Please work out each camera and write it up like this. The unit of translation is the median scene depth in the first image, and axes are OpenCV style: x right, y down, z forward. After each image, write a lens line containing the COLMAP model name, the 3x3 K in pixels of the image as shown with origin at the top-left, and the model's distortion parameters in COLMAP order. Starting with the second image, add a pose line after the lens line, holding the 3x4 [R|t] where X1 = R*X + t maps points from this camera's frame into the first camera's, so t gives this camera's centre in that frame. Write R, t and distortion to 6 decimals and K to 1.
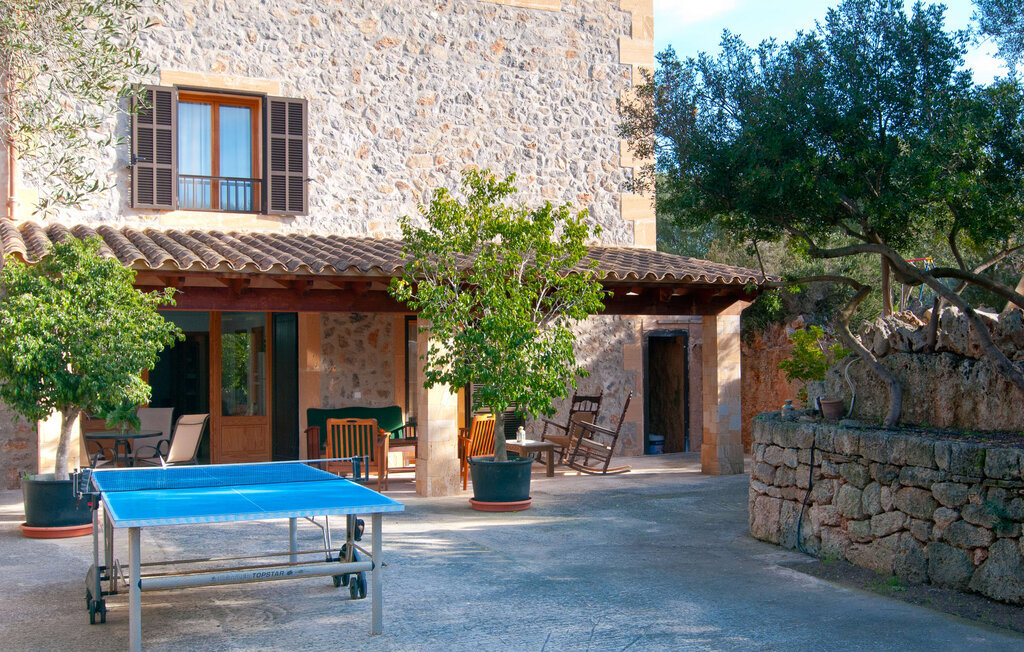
lens RADIAL K [[1096.4, 0, 512.5], [0, 1096.4, 299.1], [0, 0, 1]] dist [-0.006722, 0.009066]
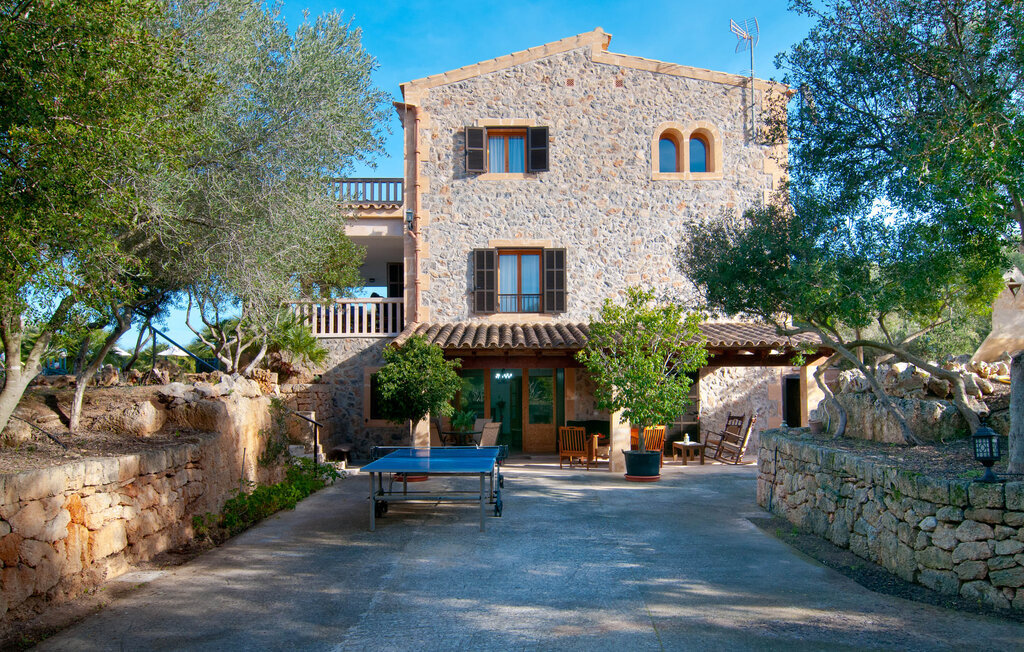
lens RADIAL K [[690.5, 0, 512.0], [0, 690.5, 326.0], [0, 0, 1]] dist [-0.002916, -0.000547]
pose [[0.916000, -0.035296, -0.399622, 0.181926], [0.020968, 0.998973, -0.040171, -0.010845], [0.400629, 0.028418, 0.915799, -0.072261]]
